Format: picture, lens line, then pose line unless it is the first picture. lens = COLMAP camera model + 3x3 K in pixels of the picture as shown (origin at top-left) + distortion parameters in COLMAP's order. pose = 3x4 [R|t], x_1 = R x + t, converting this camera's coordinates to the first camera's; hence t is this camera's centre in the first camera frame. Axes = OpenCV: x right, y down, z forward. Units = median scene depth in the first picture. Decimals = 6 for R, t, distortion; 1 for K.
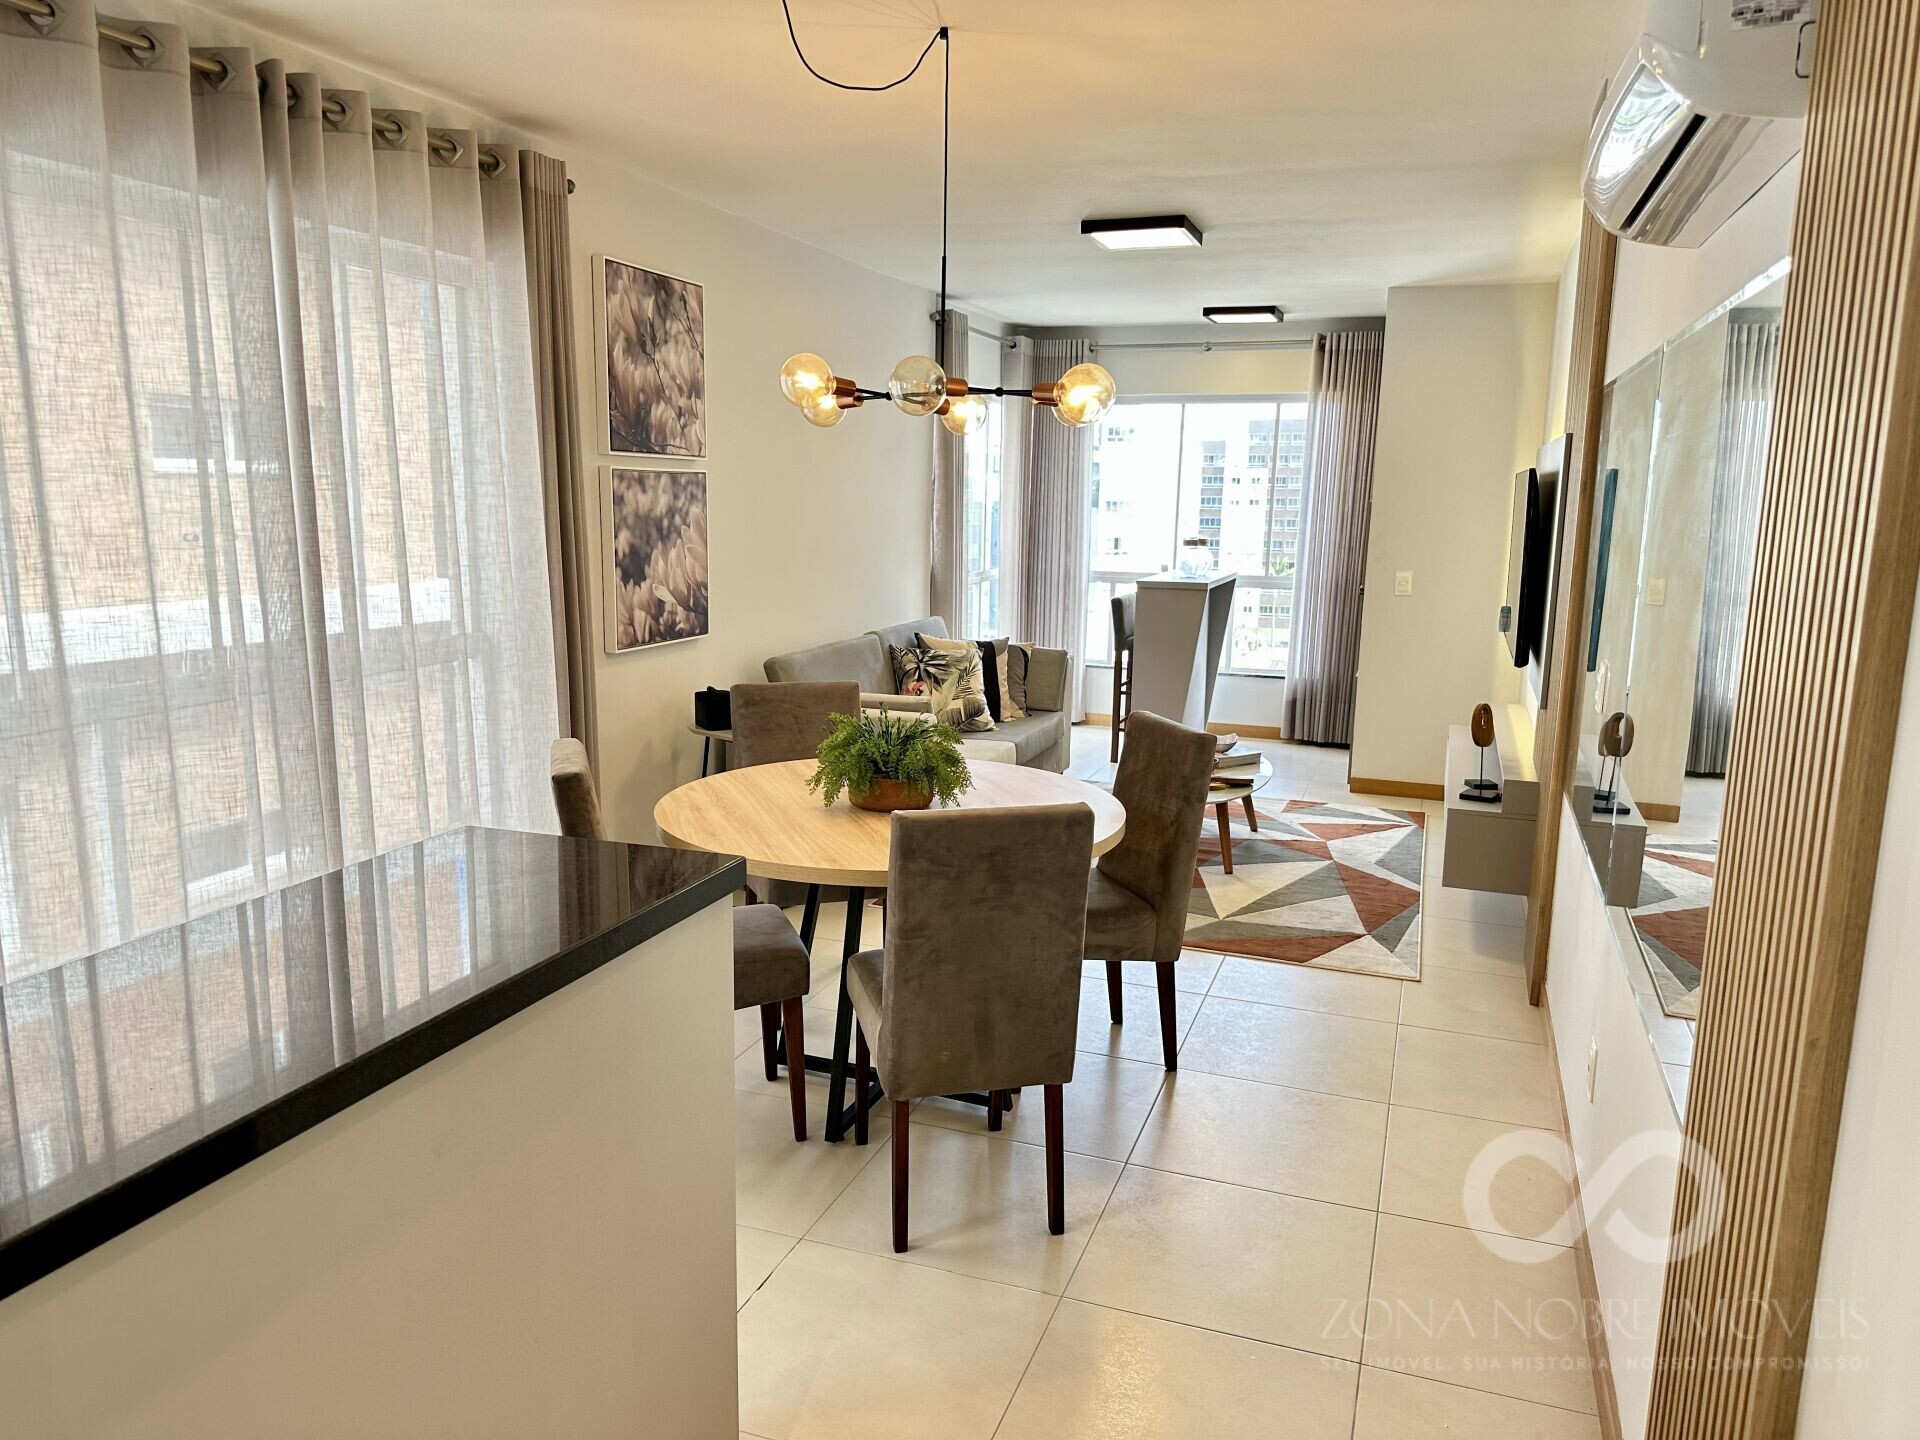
lens RADIAL K [[1338.4, 0, 961.1], [0, 1338.4, 730.3], [0, 0, 1]] dist [0.179760, -0.363715]
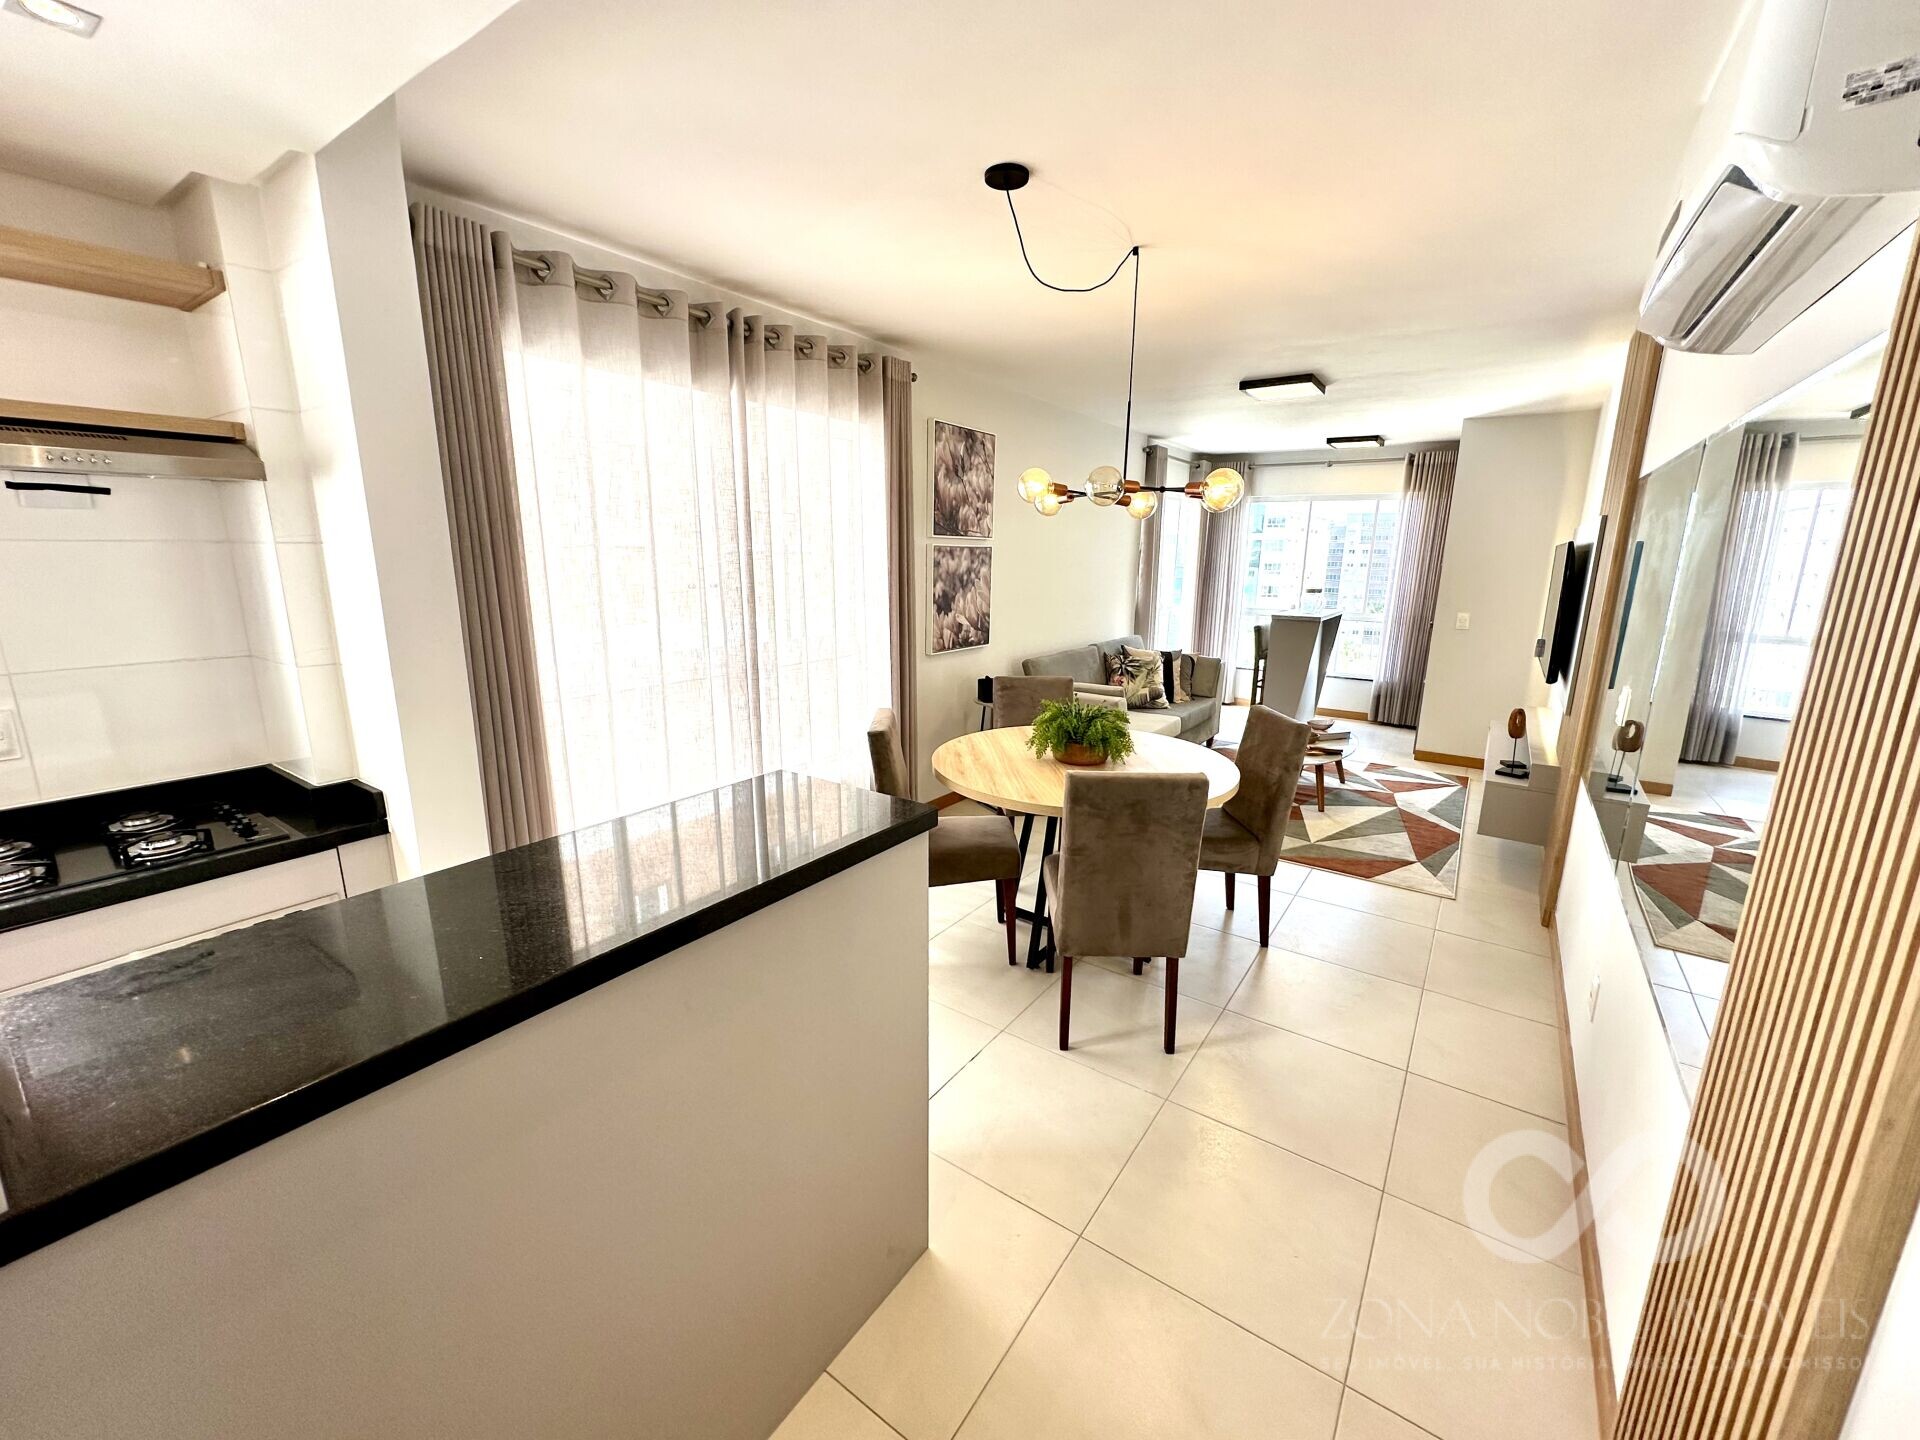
lens RADIAL K [[764.3, 0, 960.0], [0, 764.3, 720.0], [0, 0, 1]] dist [-0.001380, -0.000269]
pose [[0.964369, 0.052061, -0.259389, 0.029788], [-0.043489, 0.998305, 0.038680, -0.013884], [0.260963, -0.026022, 0.964998, 0.083841]]
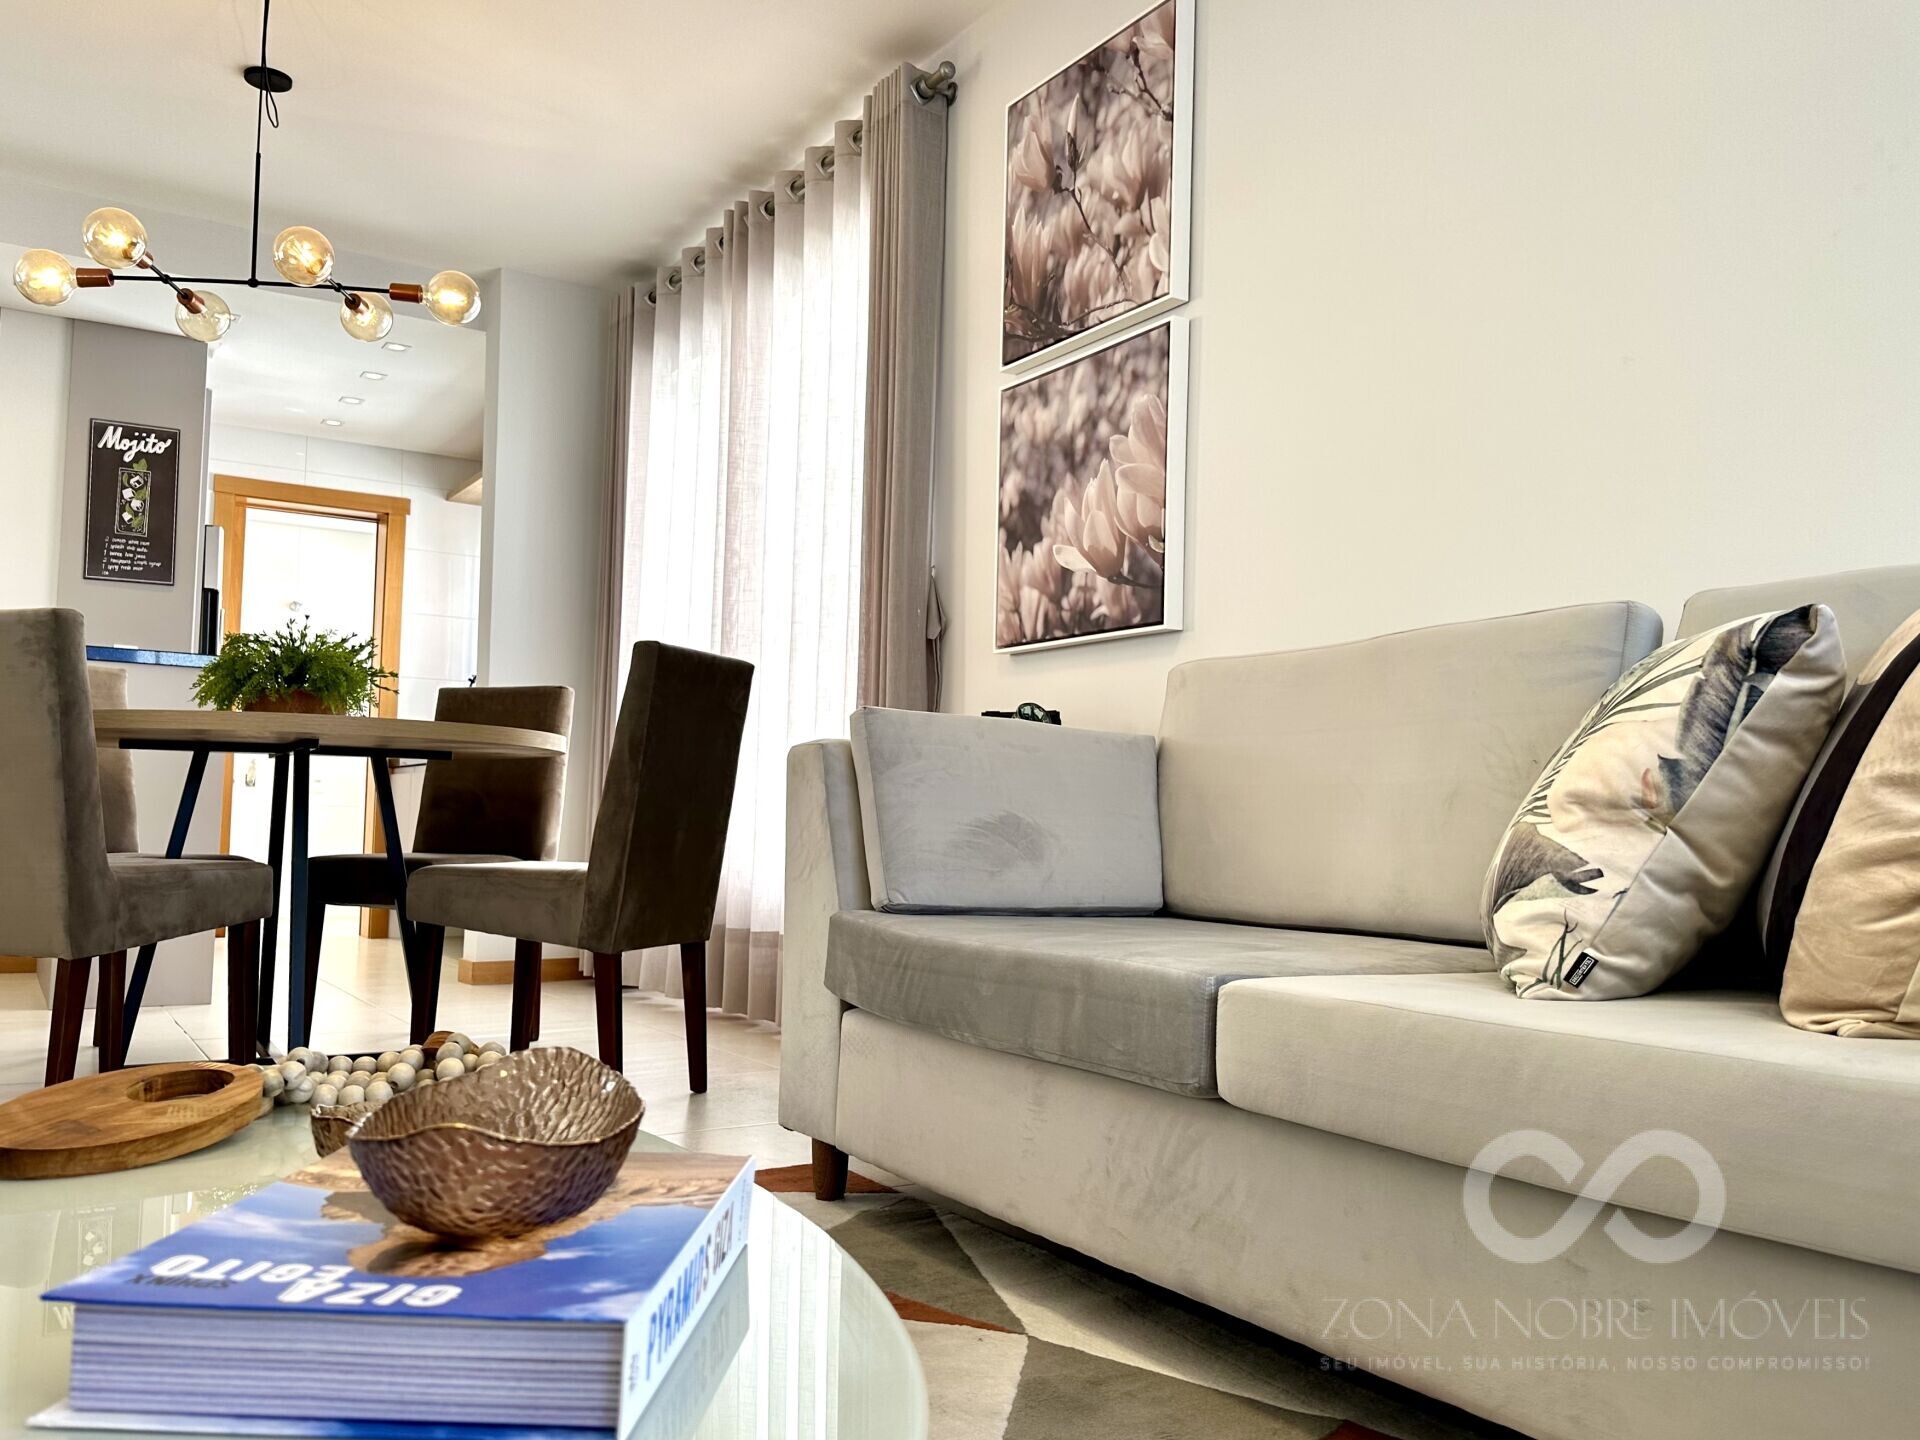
lens RADIAL K [[1338.4, 0, 961.1], [0, 1338.4, 730.3], [0, 0, 1]] dist [0.179760, -0.363715]
pose [[-0.562850, -0.071797, -0.823435, 0.303732], [-0.180687, 0.982814, 0.037813, -0.040003], [0.806568, 0.170067, -0.566149, 1.340507]]
